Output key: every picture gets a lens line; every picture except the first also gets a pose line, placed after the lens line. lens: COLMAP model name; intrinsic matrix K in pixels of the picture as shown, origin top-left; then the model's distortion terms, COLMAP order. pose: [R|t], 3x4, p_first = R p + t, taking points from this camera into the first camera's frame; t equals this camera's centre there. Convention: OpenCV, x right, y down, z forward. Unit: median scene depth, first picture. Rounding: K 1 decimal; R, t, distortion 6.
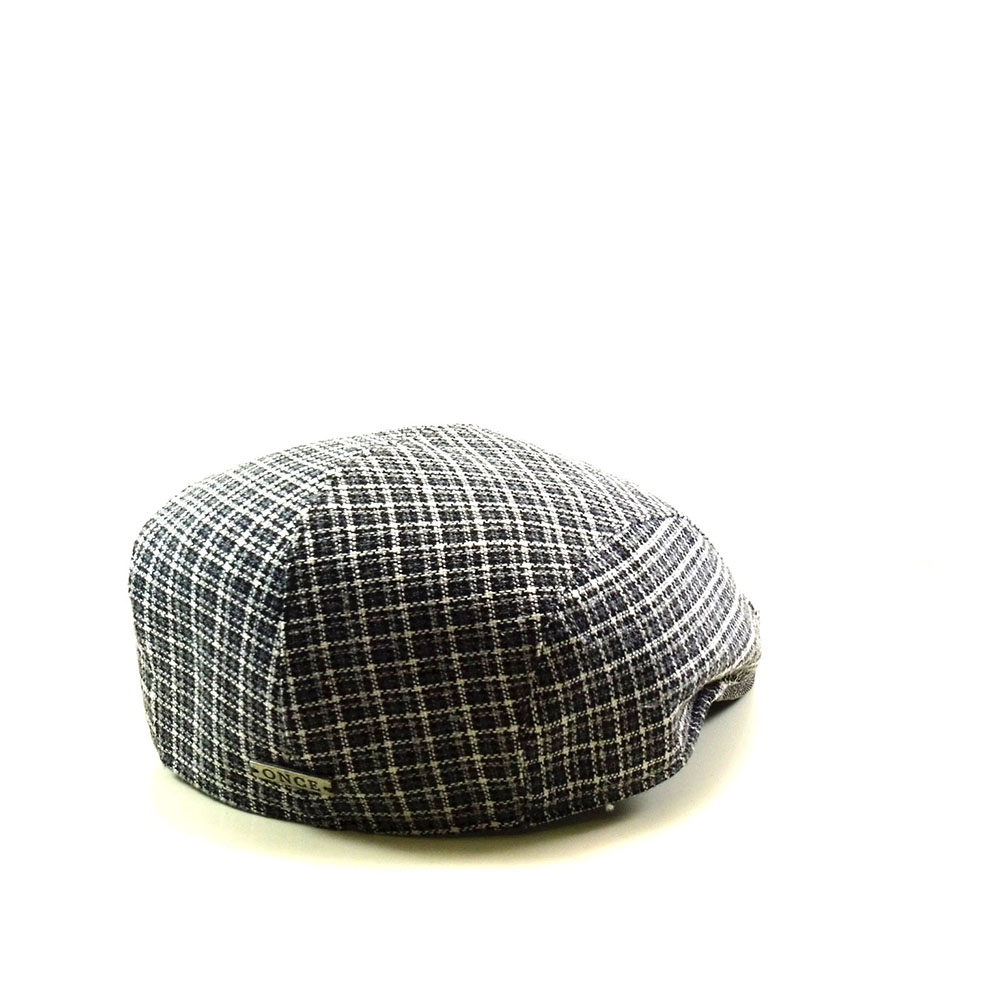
lens RADIAL K [[2837.2, 0, 500.0], [0, 2837.2, 500.0], [0, 0, 1]] dist [0.533856, -18.397215]
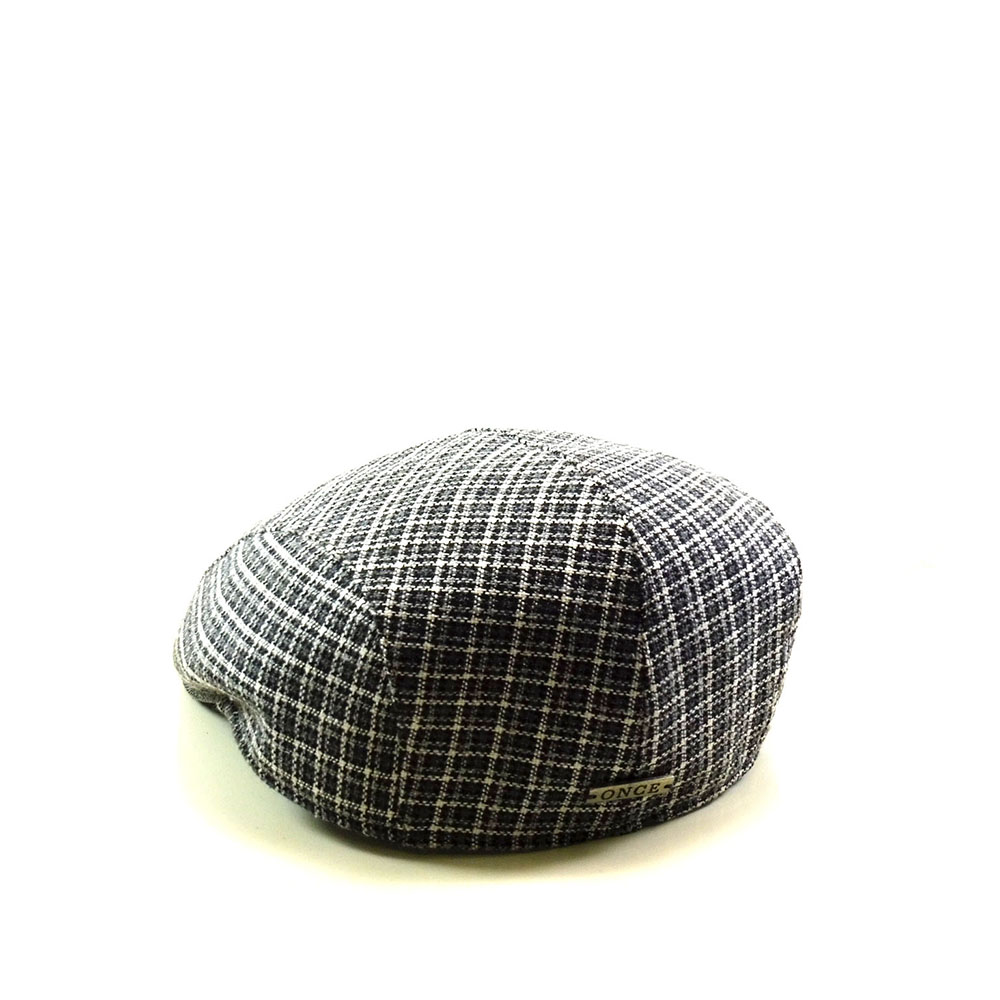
lens RADIAL K [[2837.2, 0, 500.0], [0, 2837.2, 500.0], [0, 0, 1]] dist [0.533856, -18.397215]
pose [[0.568797, -0.228658, 0.790054, -0.873274], [0.216332, 0.968348, 0.124512, -0.135859], [-0.793518, 0.100092, 0.600259, 0.434831]]
